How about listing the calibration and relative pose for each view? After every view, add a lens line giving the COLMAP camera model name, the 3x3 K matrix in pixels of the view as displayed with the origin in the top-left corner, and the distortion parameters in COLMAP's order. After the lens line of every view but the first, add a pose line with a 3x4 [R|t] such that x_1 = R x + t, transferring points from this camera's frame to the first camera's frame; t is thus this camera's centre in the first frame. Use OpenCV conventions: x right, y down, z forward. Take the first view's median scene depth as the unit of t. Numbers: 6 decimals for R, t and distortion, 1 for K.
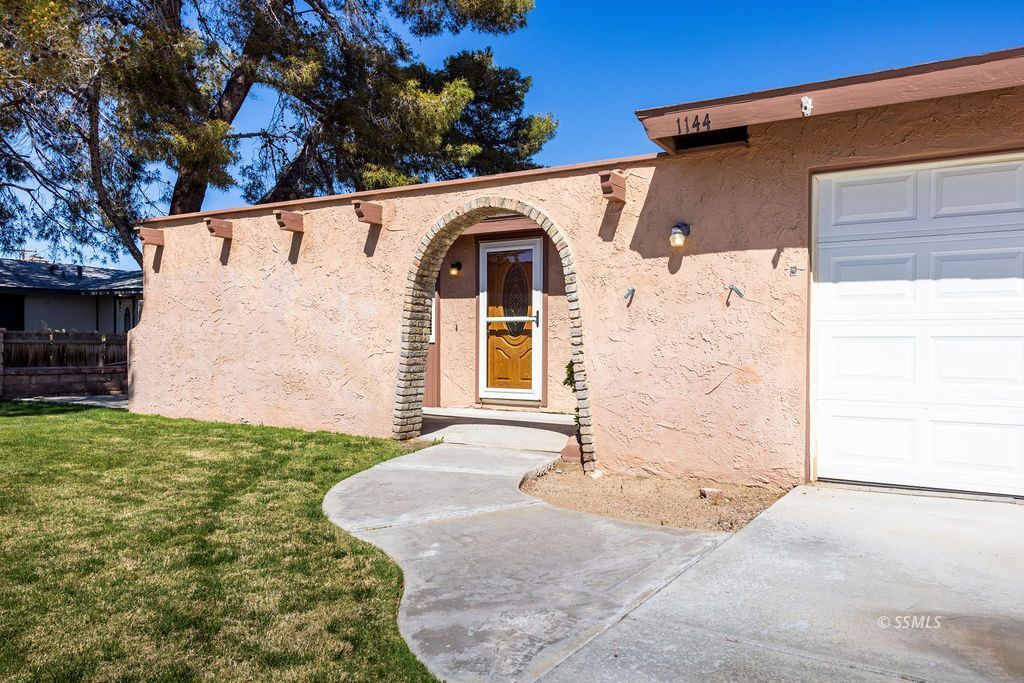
lens RADIAL K [[706.1, 0, 535.3], [0, 706.1, 351.3], [0, 0, 1]] dist [0.006127, -0.005921]
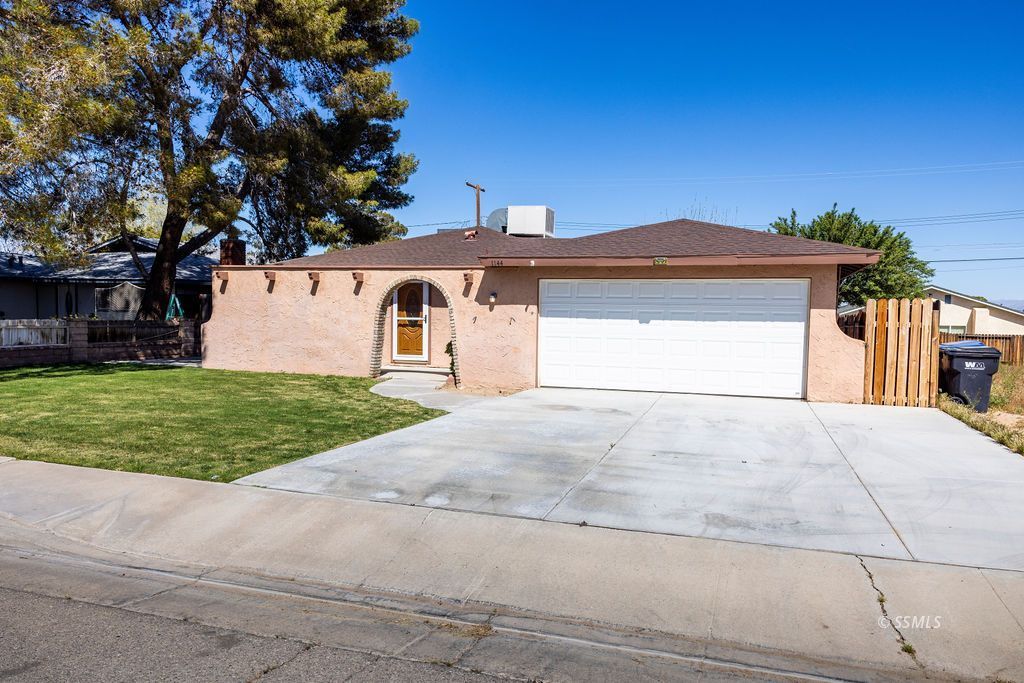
lens RADIAL K [[706.1, 0, 518.3], [0, 706.1, 348.7], [0, 0, 1]] dist [0.006127, -0.005921]
pose [[0.978667, -0.001491, 0.205446, -0.145500], [-0.007432, 0.999062, 0.042656, -0.048807], [-0.205317, -0.043273, 0.977739, -0.944650]]
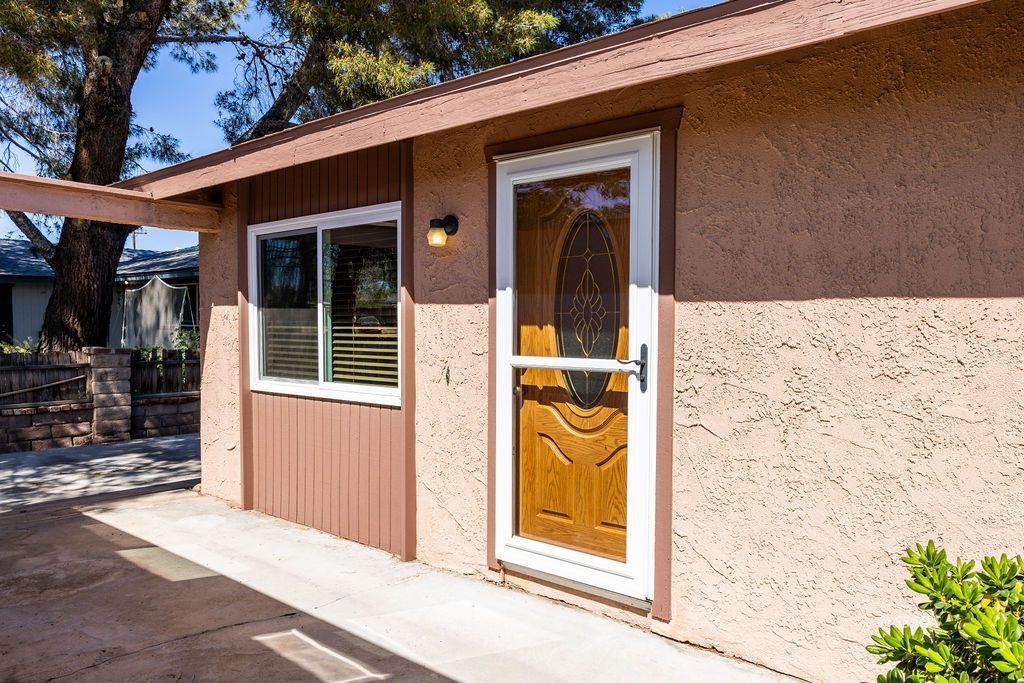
lens RADIAL K [[750.0, 0, 555.1], [0, 750.0, 352.3], [0, 0, 1]] dist [-0.029774, 0.000327]
pose [[0.989327, 0.005095, -0.145622, 0.013680], [-0.000892, 0.999582, 0.028913, -0.063848], [0.145708, -0.028475, 0.988918, 0.622428]]
